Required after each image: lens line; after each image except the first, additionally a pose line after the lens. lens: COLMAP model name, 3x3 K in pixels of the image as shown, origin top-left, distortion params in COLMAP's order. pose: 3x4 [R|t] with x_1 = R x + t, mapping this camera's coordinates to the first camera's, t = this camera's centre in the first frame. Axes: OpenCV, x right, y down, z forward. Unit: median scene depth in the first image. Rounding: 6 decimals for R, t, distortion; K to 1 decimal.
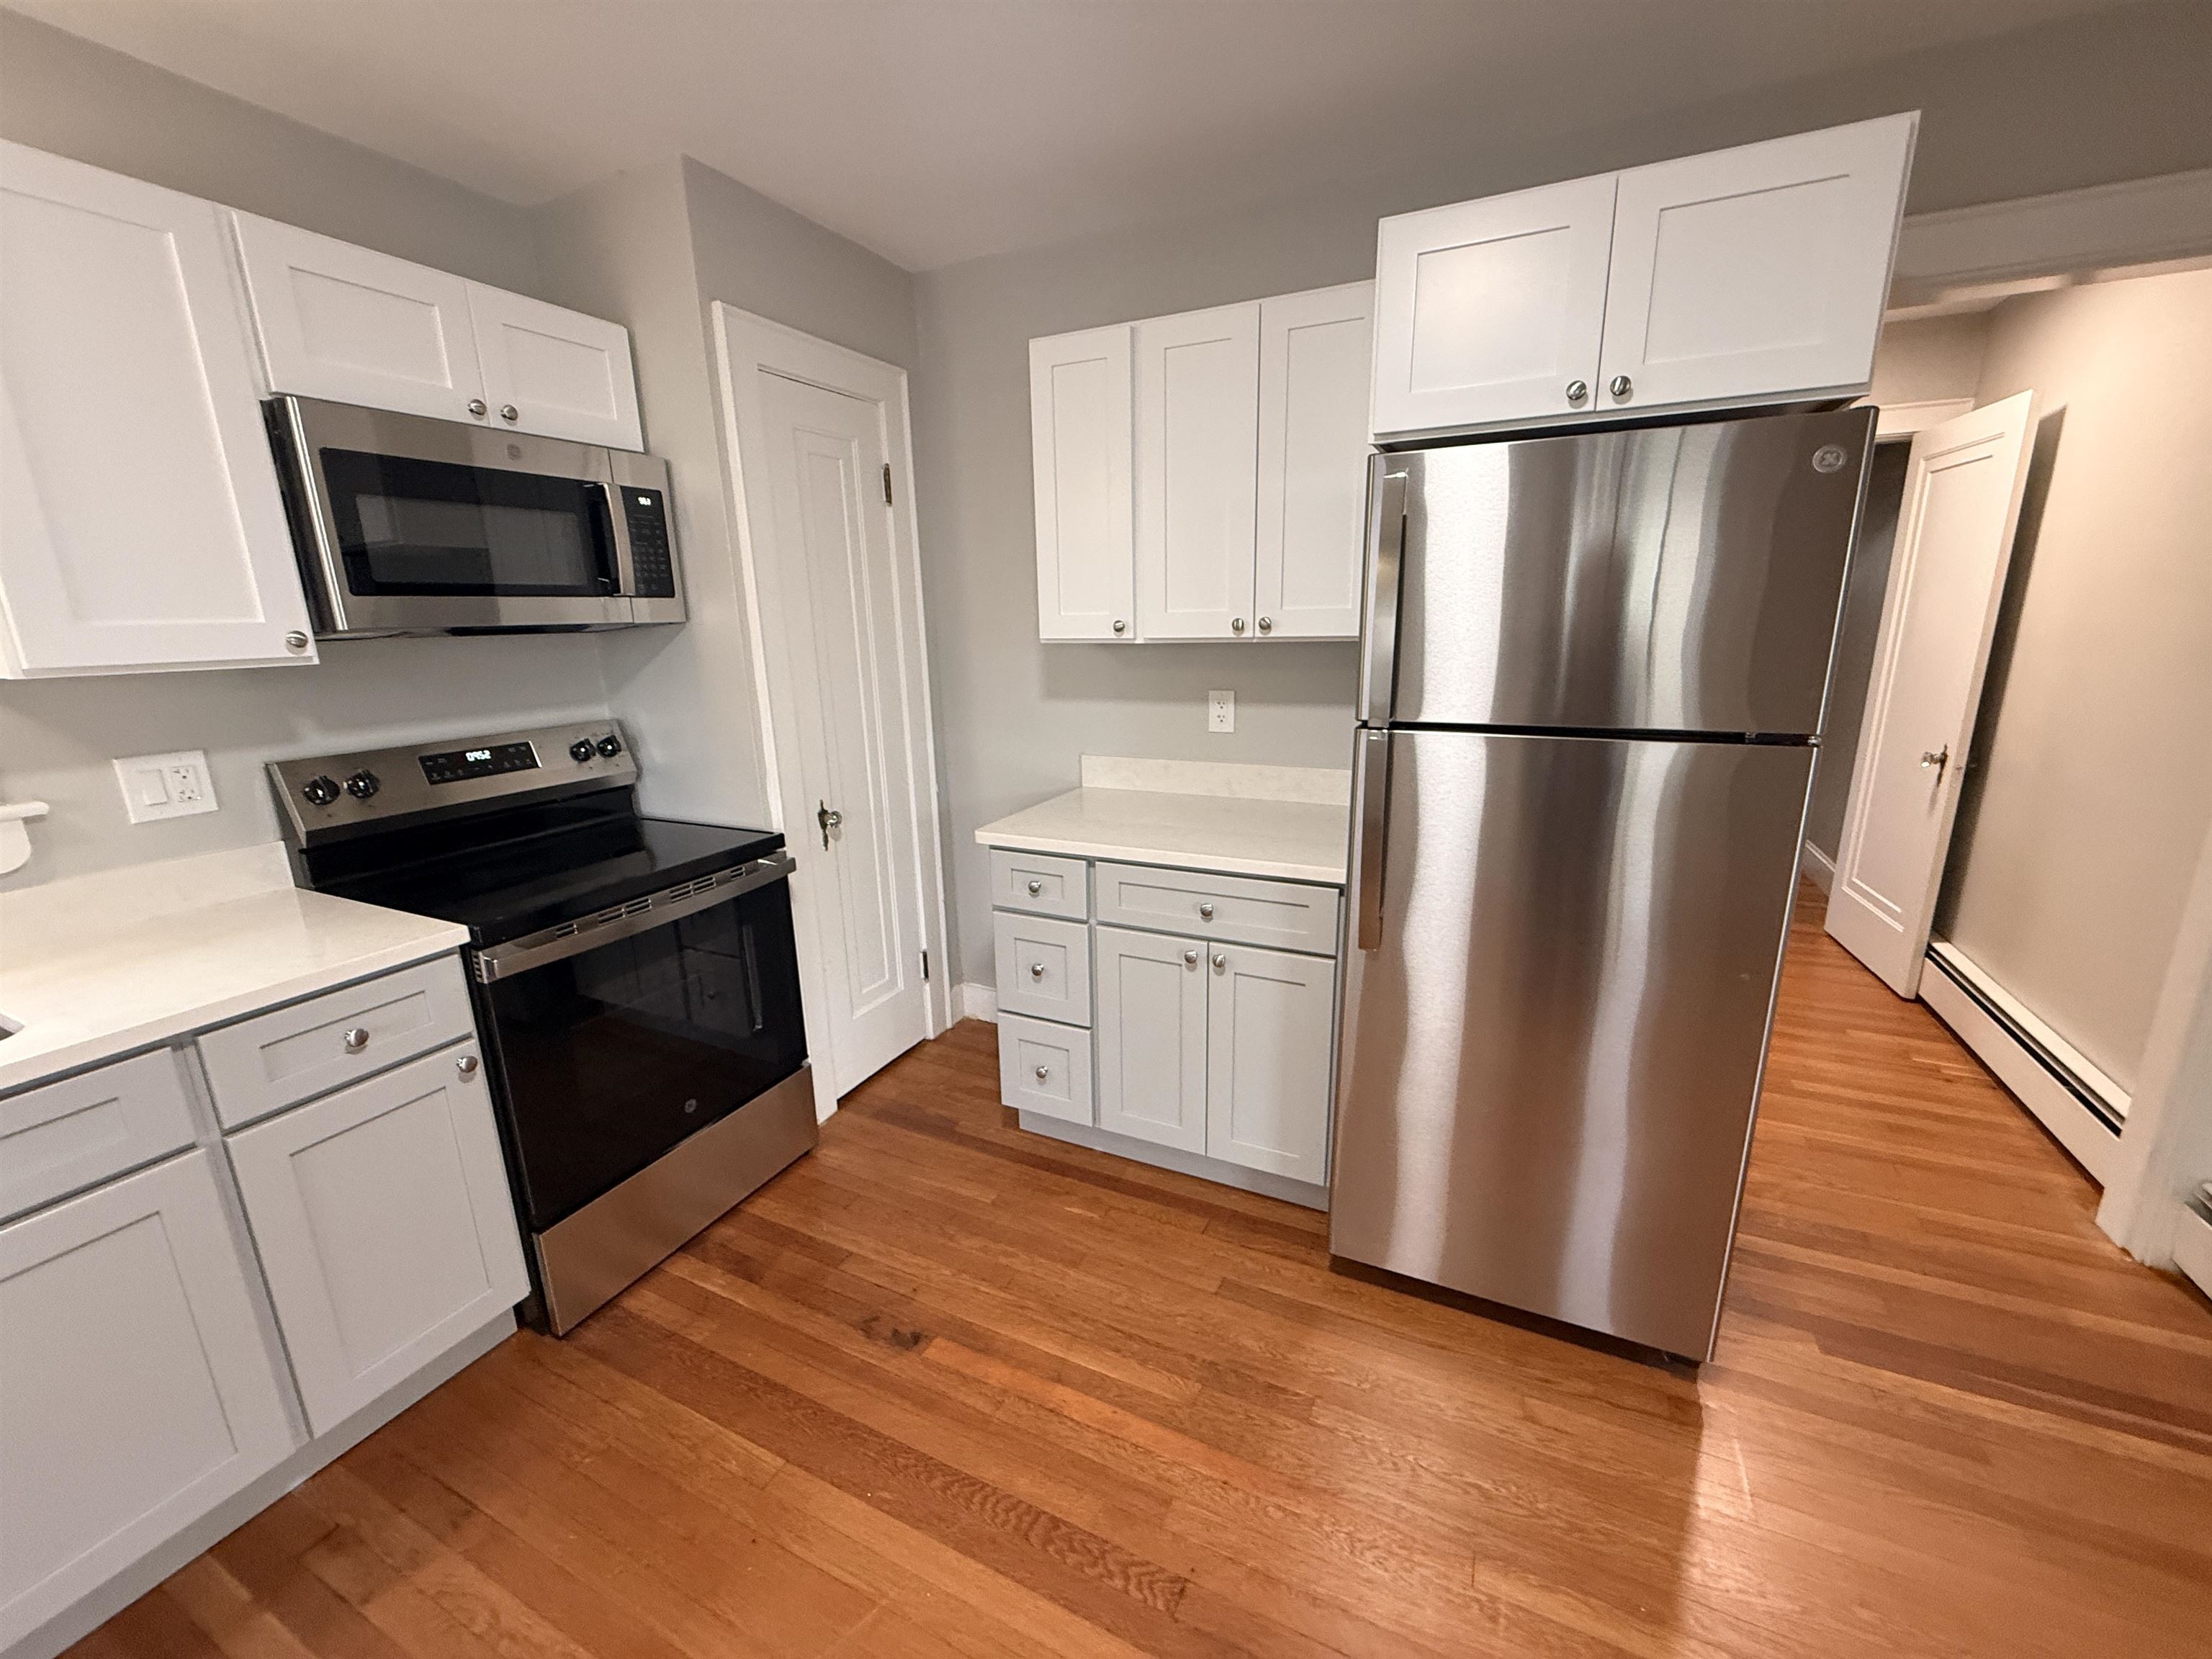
lens RADIAL K [[880.2, 0, 1105.1], [0, 880.2, 827.8], [0, 0, 1]] dist [-0.001392, 0.000542]
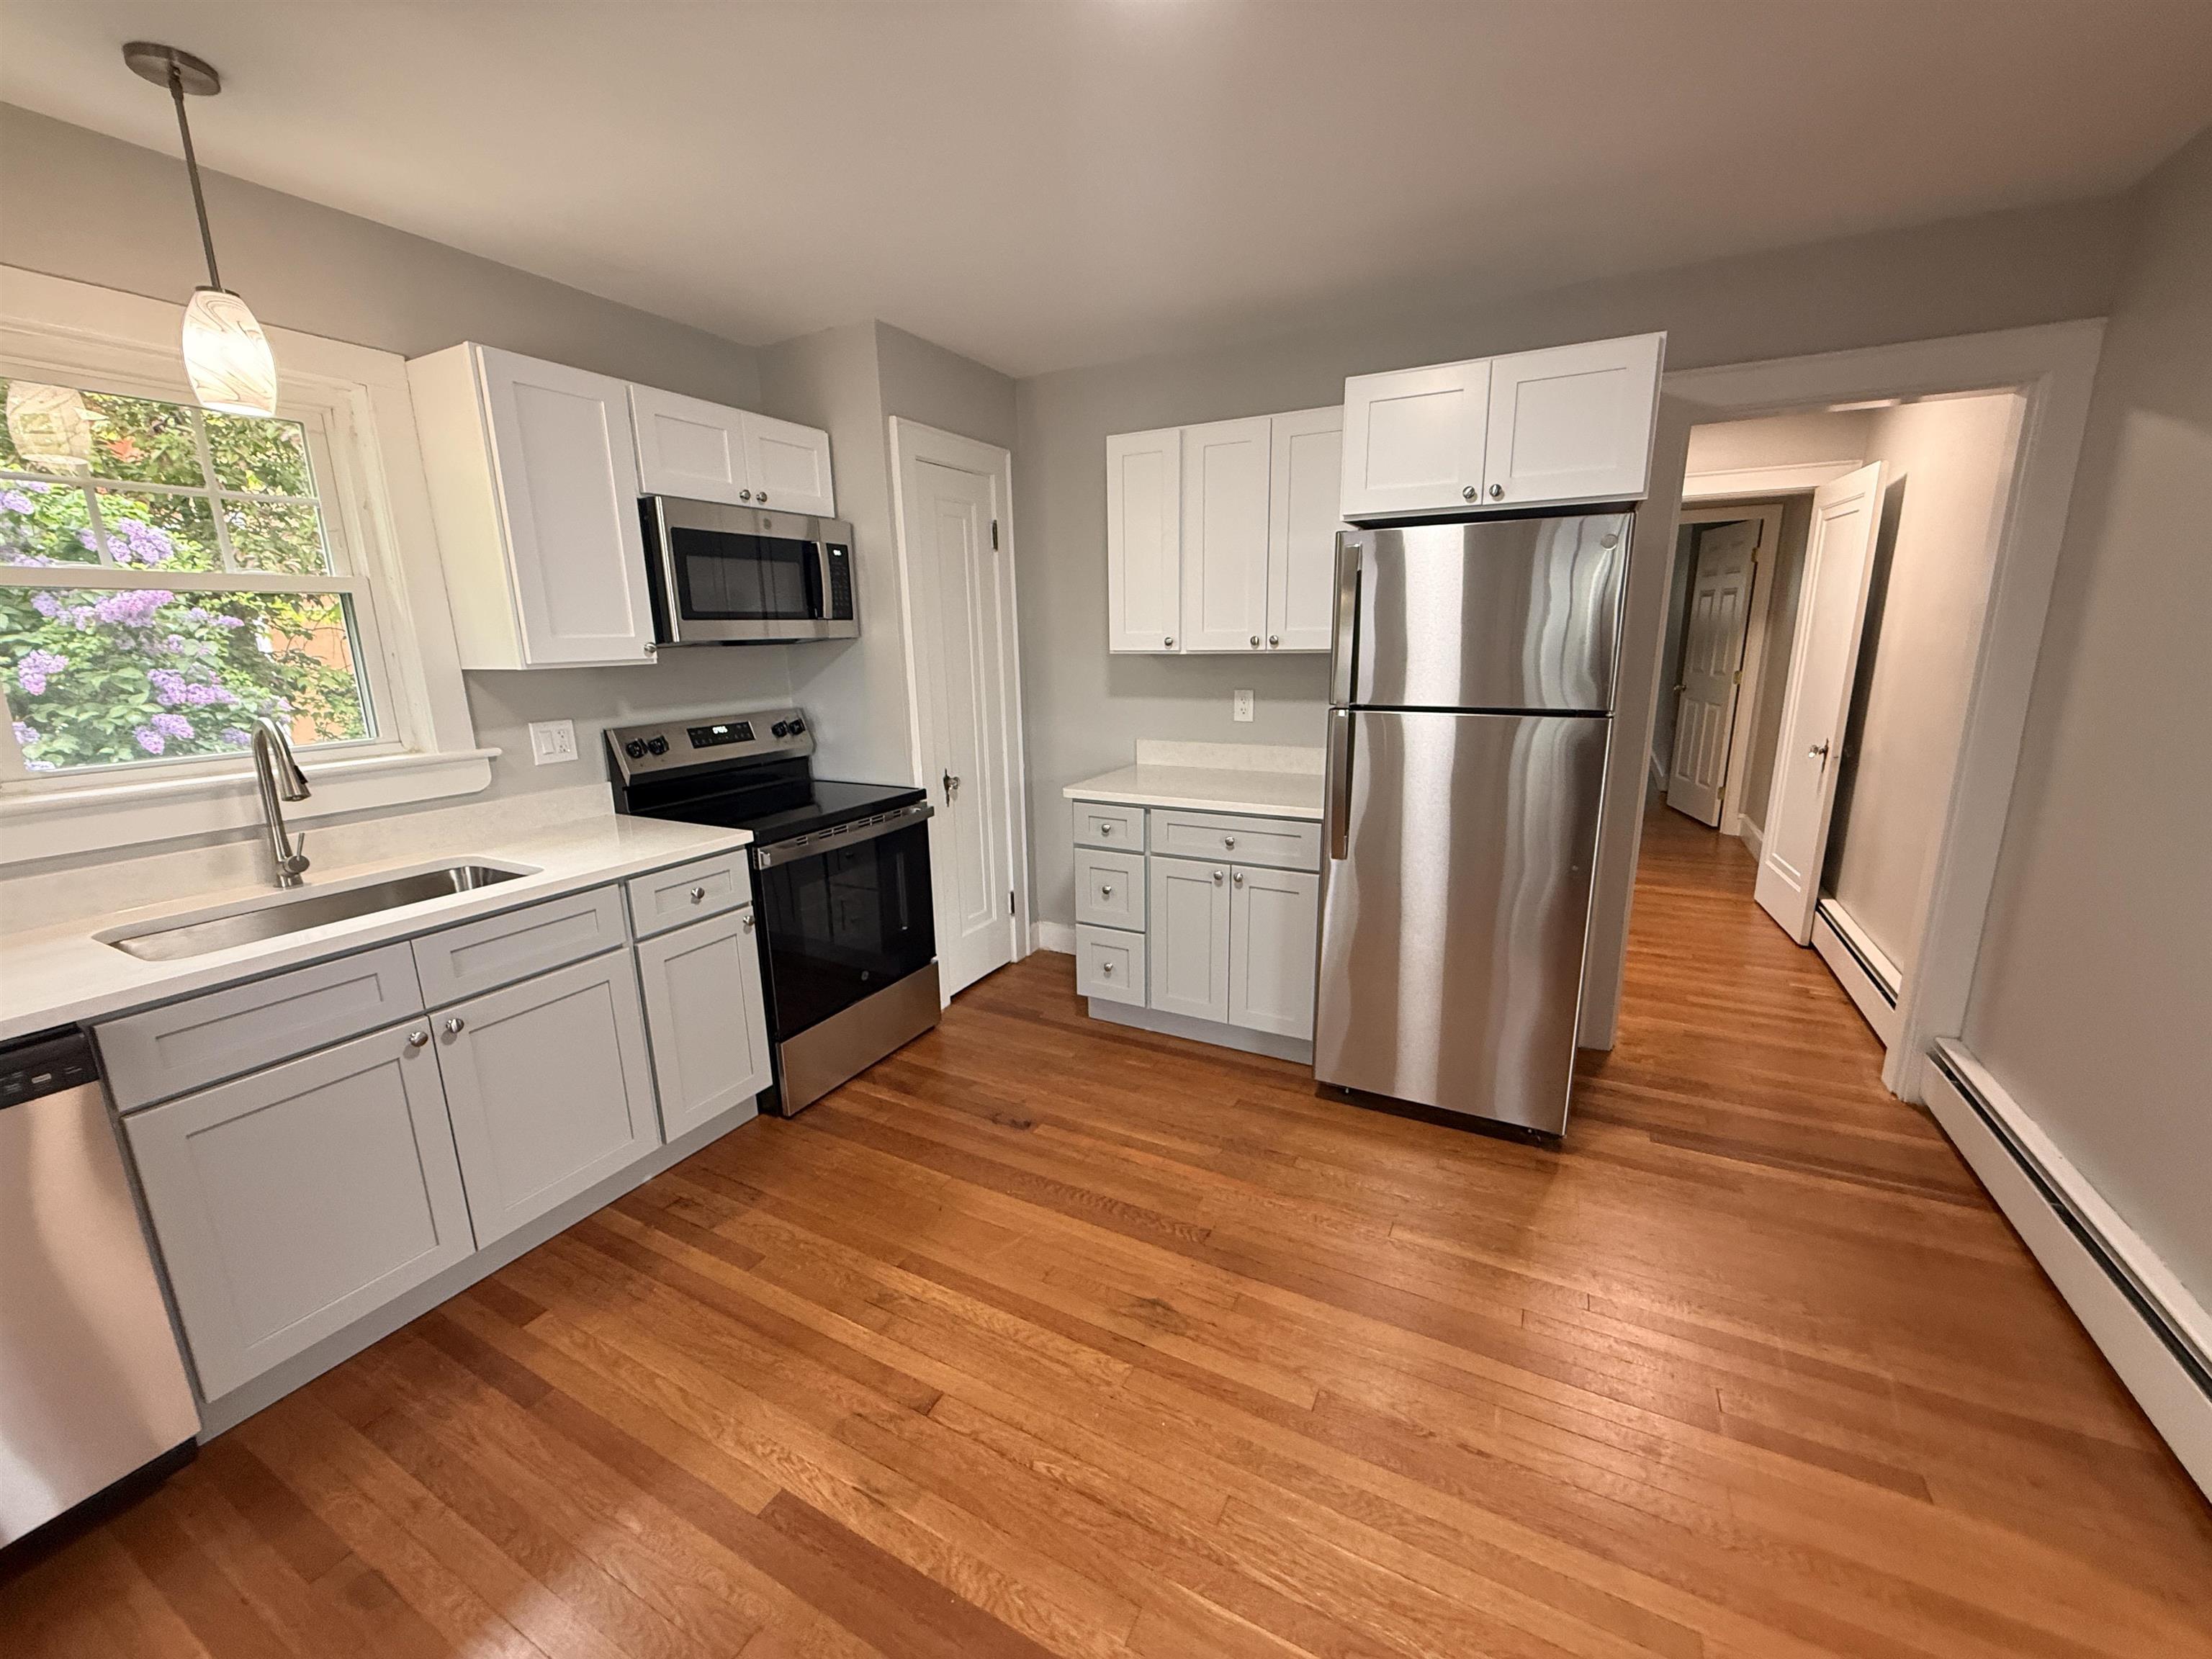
lens RADIAL K [[880.2, 0, 1105.4], [0, 880.2, 828.7], [0, 0, 1]] dist [-0.001392, 0.000542]
pose [[0.999322, 0.011578, -0.034957, -0.036373], [-0.012144, 0.999798, -0.016020, 0.100366], [0.034764, 0.016434, 0.999260, -0.432022]]
